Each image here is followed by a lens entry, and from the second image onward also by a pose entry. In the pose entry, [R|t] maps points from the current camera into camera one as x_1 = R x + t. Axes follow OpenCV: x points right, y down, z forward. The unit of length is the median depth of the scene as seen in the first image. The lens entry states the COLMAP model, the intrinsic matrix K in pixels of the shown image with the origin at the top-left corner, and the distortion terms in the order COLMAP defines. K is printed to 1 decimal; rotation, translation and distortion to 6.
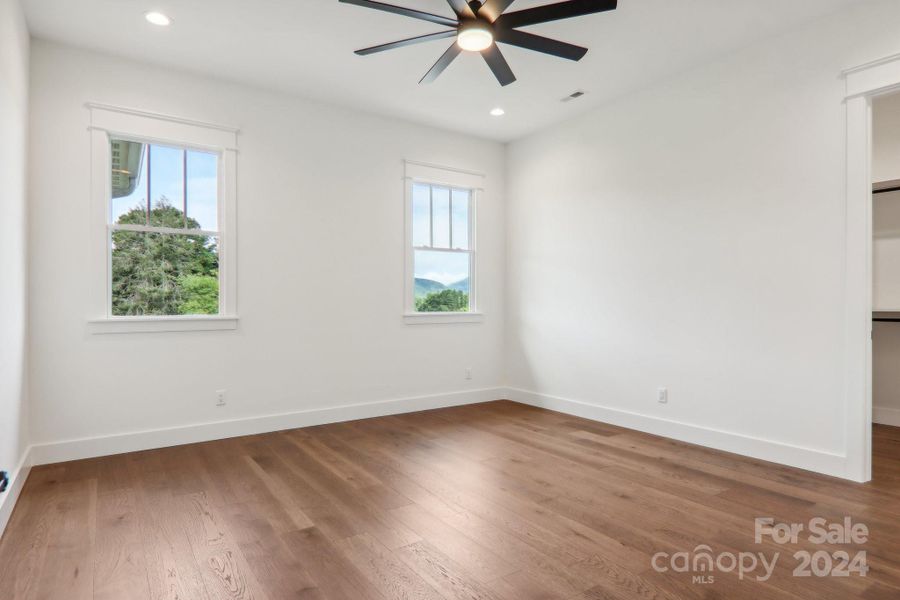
lens RADIAL K [[505.8, 0, 450.0], [0, 505.8, 300.0], [0, 0, 1]] dist [0.002776, 0.000245]
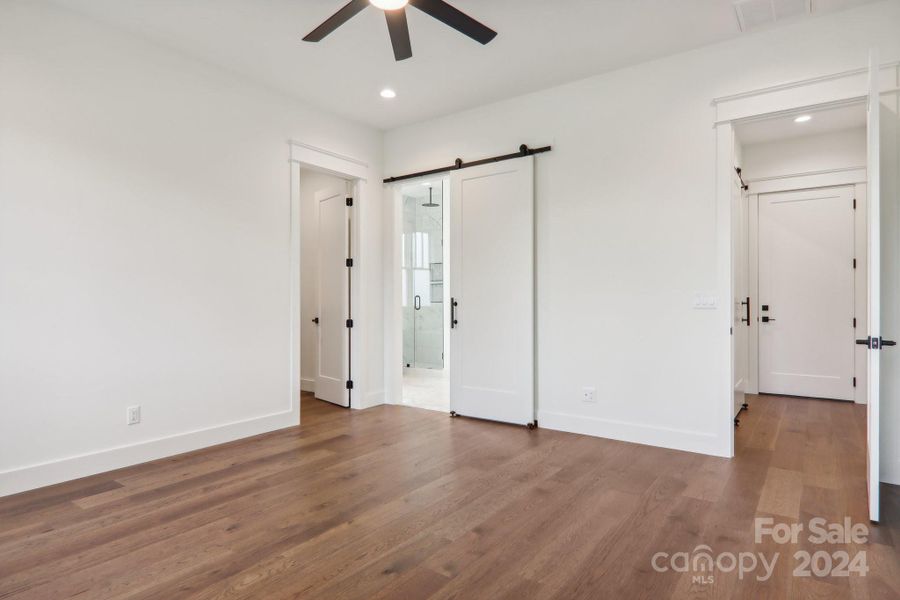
lens RADIAL K [[501.1, 0, 450.0], [0, 501.1, 300.0], [0, 0, 1]] dist [-0.001175, -0.000690]
pose [[-0.336510, 0.007923, 0.941647, -0.521426], [-0.001372, 0.999959, -0.008904, 0.007763], [-0.941679, -0.004288, -0.336486, 0.793150]]
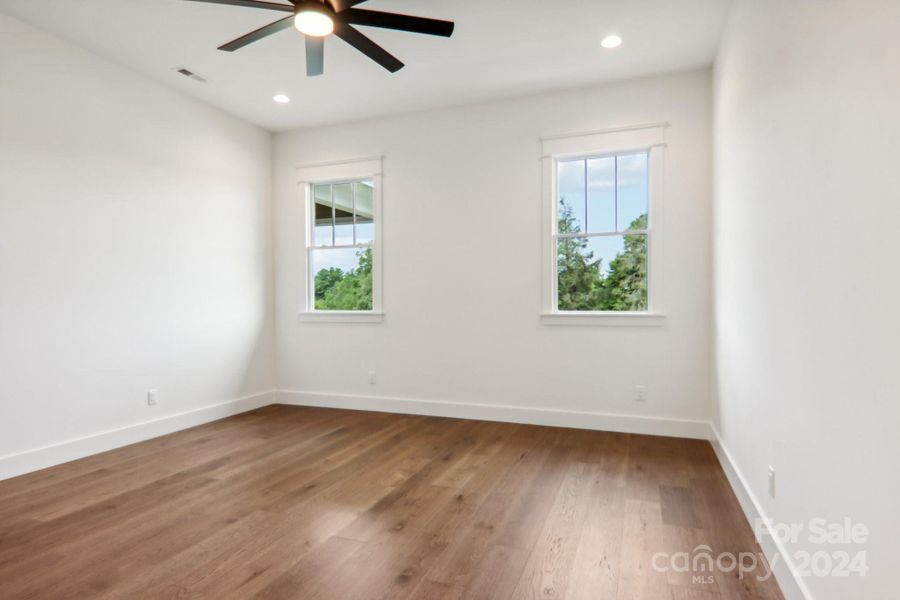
lens RADIAL K [[501.1, 0, 450.0], [0, 501.1, 300.0], [0, 0, 1]] dist [-0.001175, -0.000690]
pose [[0.579079, -0.000502, -0.815271, 0.639202], [0.008386, 0.999951, 0.005341, -0.000965], [0.815228, -0.009930, 0.579055, 0.441633]]
